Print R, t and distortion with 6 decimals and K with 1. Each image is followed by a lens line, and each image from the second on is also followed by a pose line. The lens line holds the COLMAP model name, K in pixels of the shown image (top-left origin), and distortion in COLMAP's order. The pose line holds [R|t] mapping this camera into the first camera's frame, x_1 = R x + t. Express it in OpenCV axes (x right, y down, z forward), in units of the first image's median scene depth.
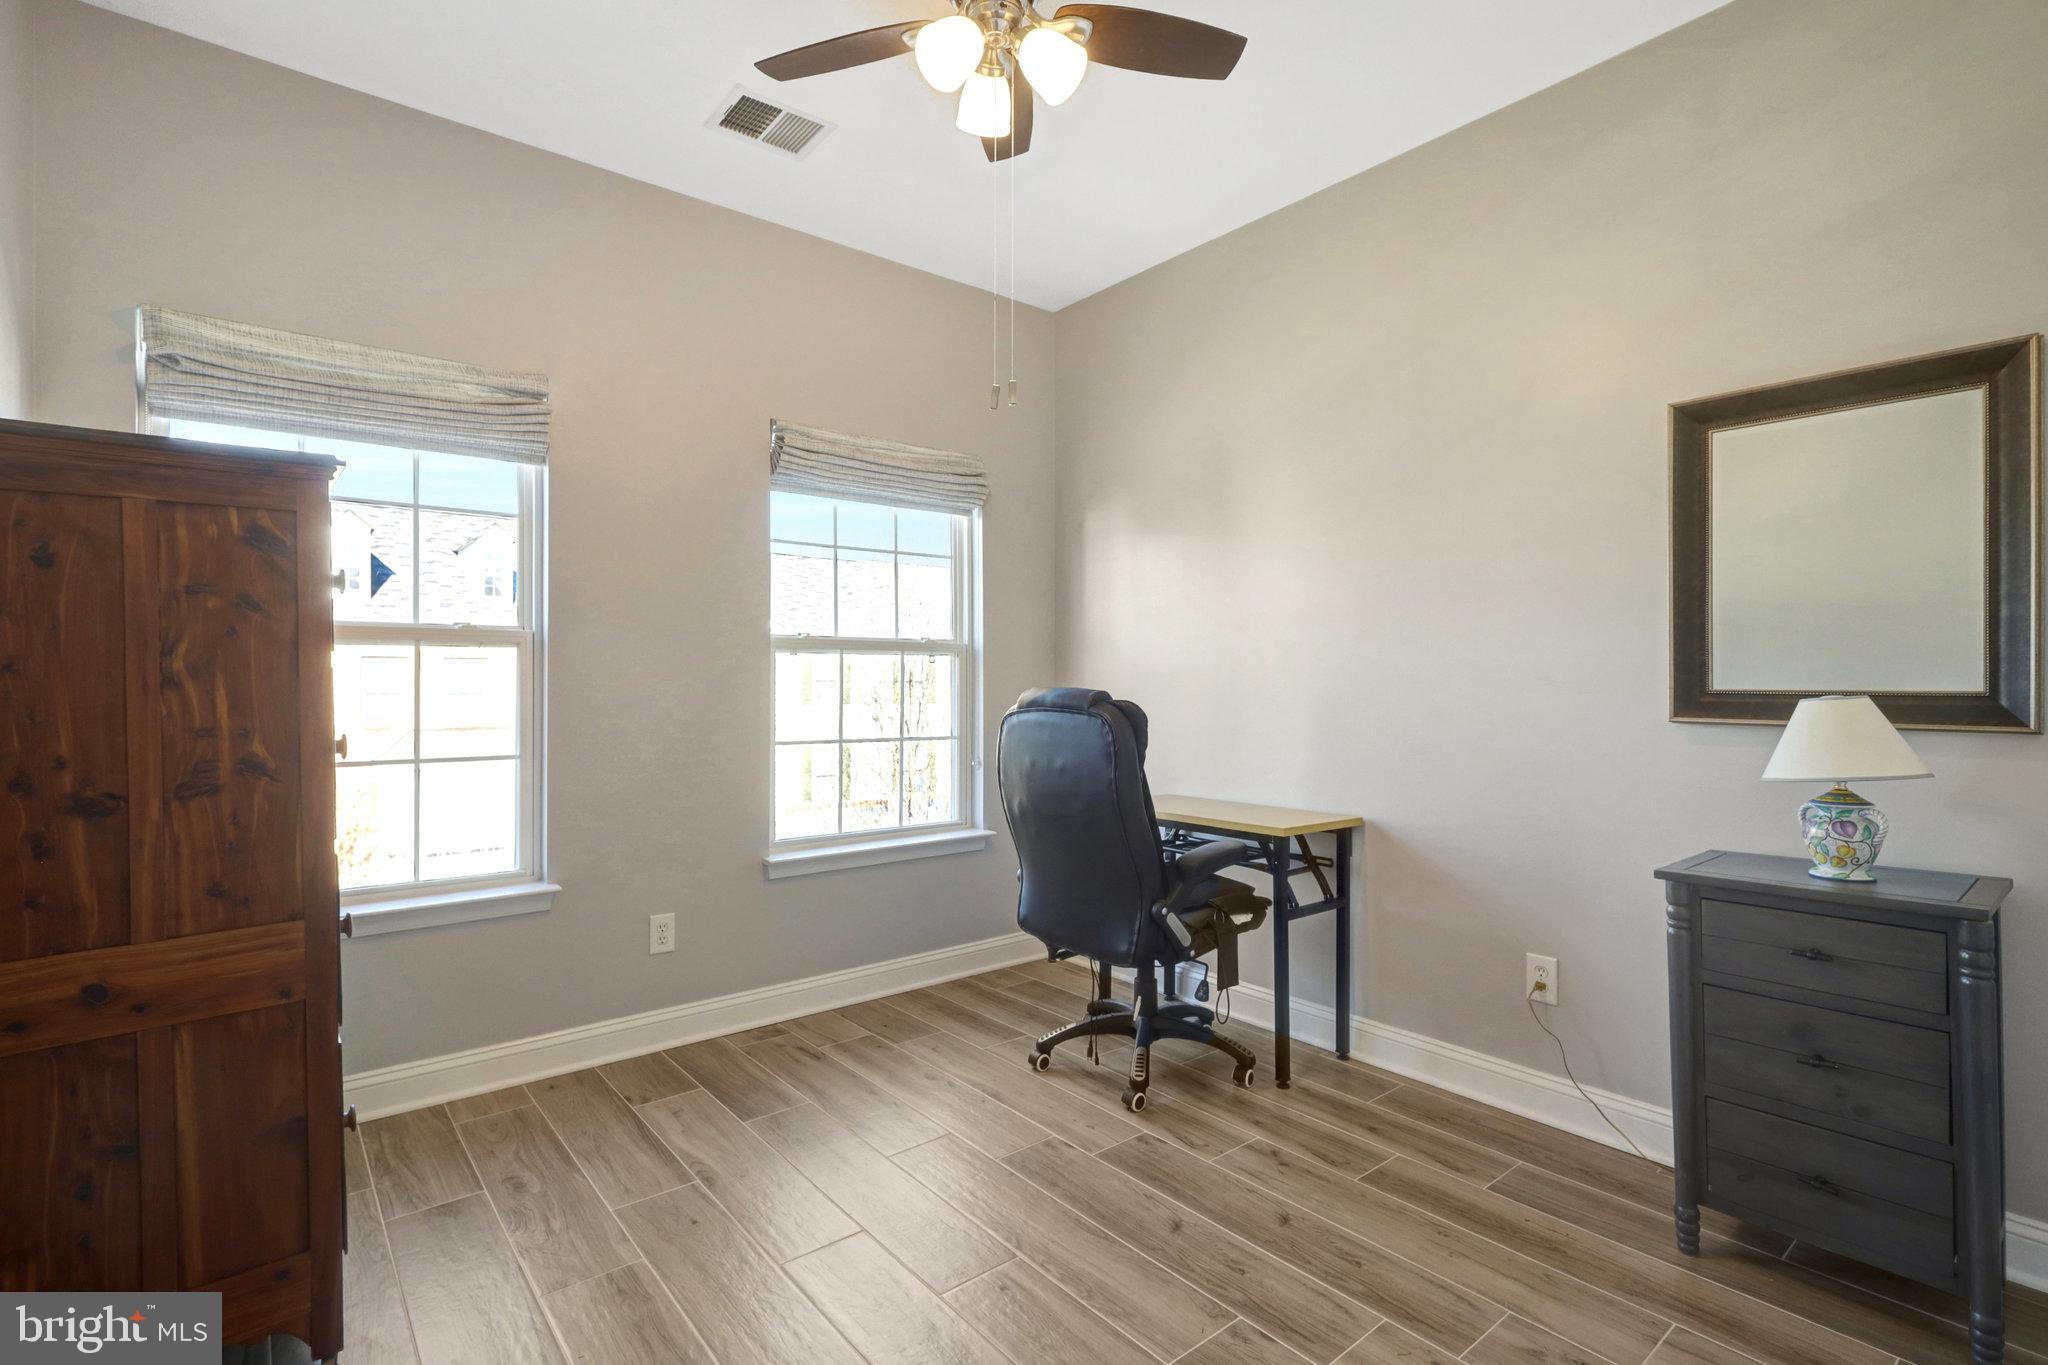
lens RADIAL K [[974.5, 0, 1019.2], [0, 974.5, 681.2], [0, 0, 1]] dist [0.000697, 0.002155]
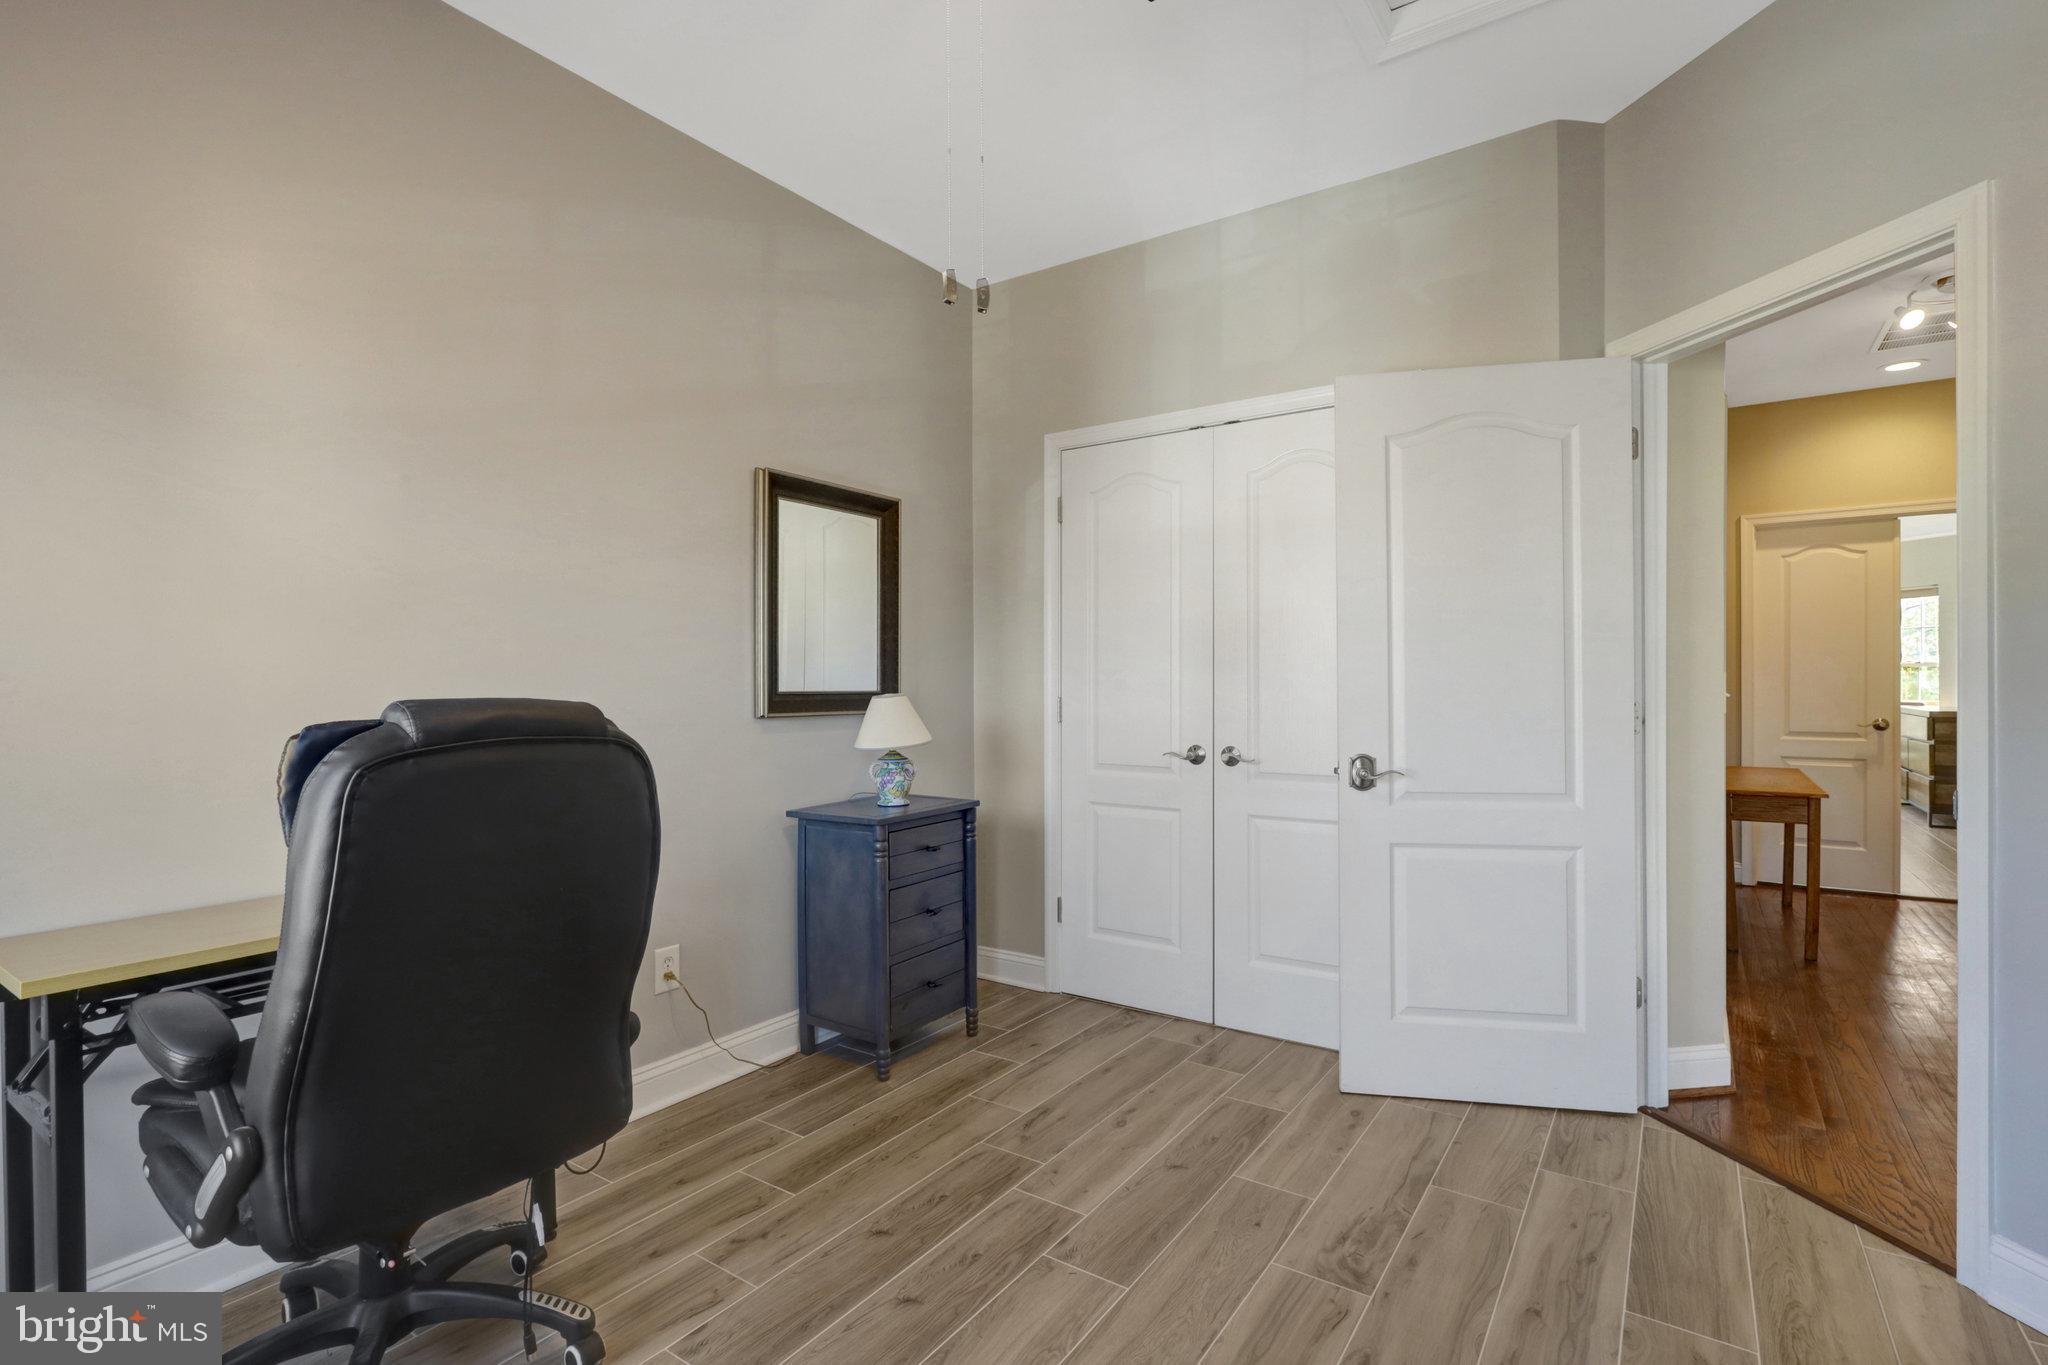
lens RADIAL K [[974.5, 0, 1024.5], [0, 974.5, 681.4], [0, 0, 1]] dist [0.000697, 0.002155]
pose [[-0.289716, -0.001918, 0.957111, -0.704805], [0.001817, 0.999995, 0.002554, -0.009111], [-0.957111, 0.002479, -0.289711, 1.128385]]
